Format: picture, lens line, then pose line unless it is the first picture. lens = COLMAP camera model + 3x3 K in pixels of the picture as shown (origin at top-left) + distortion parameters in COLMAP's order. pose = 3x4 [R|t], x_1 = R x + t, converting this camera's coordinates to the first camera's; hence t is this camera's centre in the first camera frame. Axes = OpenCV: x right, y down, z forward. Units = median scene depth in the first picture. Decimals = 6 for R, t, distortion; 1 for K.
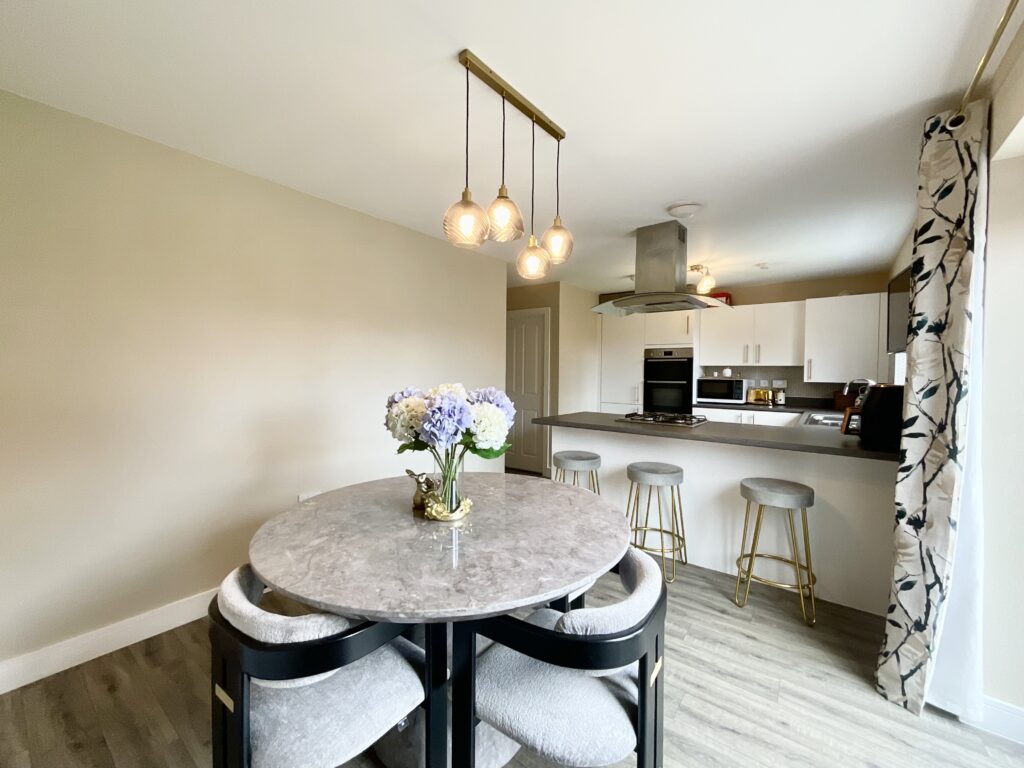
lens RADIAL K [[413.8, 0, 514.6], [0, 413.8, 384.6], [0, 0, 1]] dist [-0.001140, -0.001175]
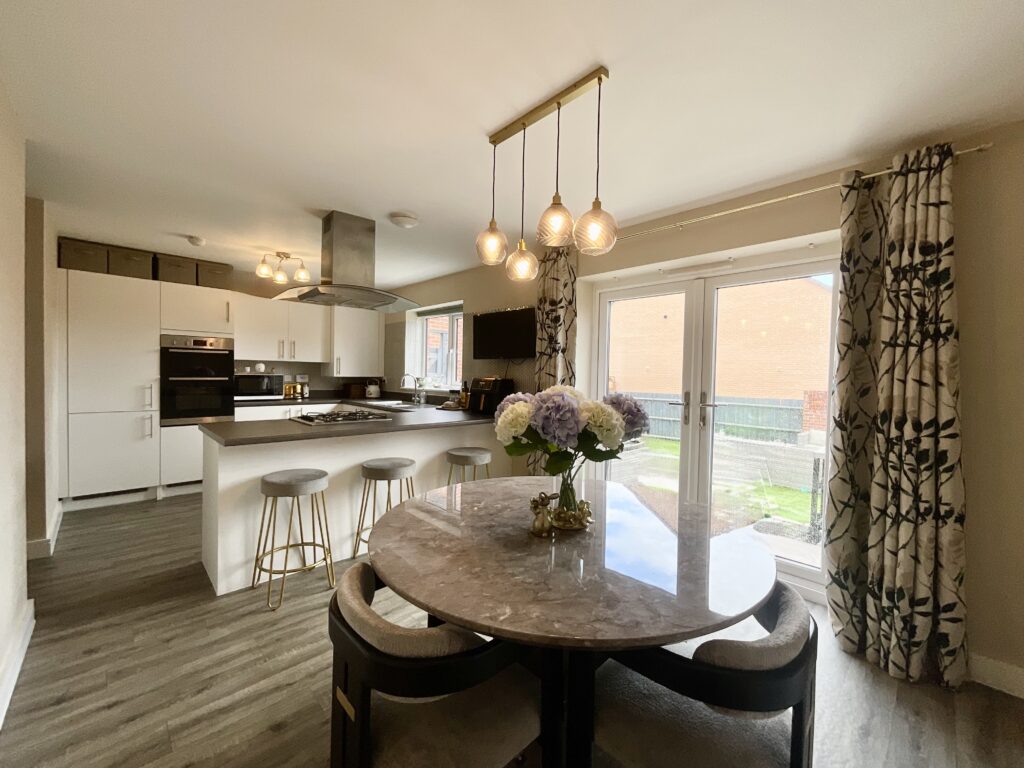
lens RADIAL K [[413.8, 0, 509.8], [0, 413.8, 384.0], [0, 0, 1]] dist [-0.001140, -0.001175]
pose [[0.151961, -0.031854, 0.987873, -0.376892], [0.016044, 0.999428, 0.029759, -0.012146], [-0.988256, 0.011327, 0.152385, 0.333104]]
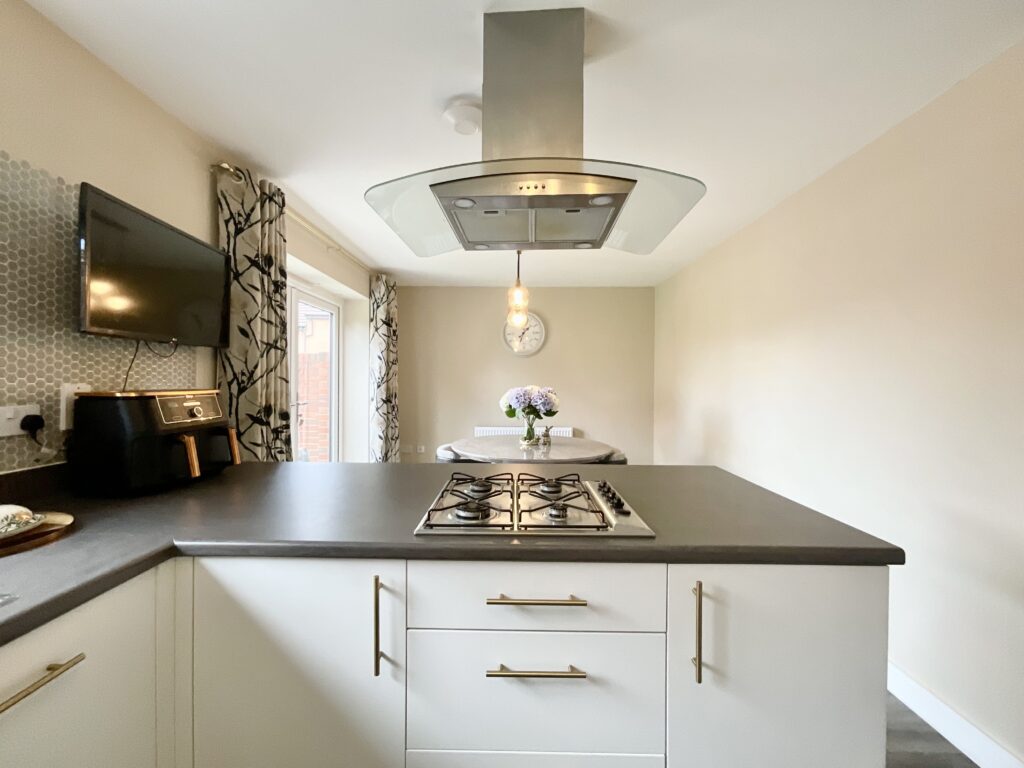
lens RADIAL K [[413.8, 0, 516.9], [0, 413.8, 379.6], [0, 0, 1]] dist [-0.001140, -0.001175]
pose [[-0.791371, -0.018055, -0.611070, 0.432358], [-0.036796, 0.999158, 0.018130, -0.024017], [0.610228, 0.036832, -0.791369, 0.923068]]
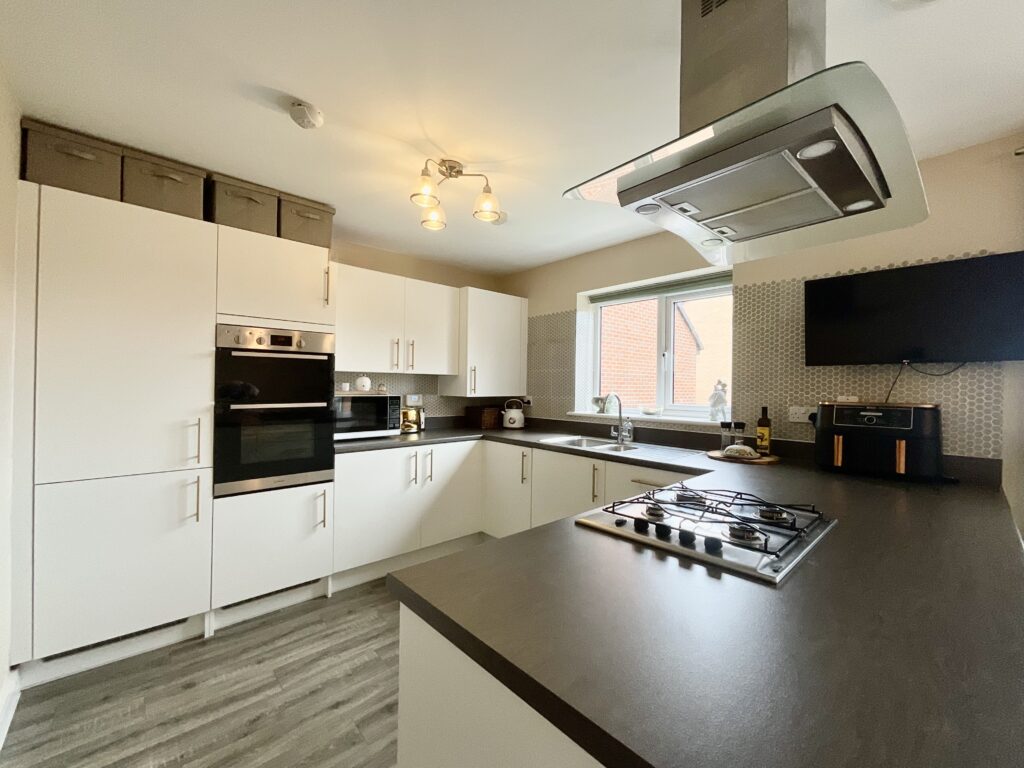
lens RADIAL K [[413.8, 0, 507.2], [0, 413.8, 384.4], [0, 0, 1]] dist [-0.001140, -0.001175]
pose [[0.182820, -0.002945, 0.983142, -0.021243], [0.023474, 0.999724, -0.001370, -0.025990], [-0.982866, 0.023329, 0.182839, 0.789156]]
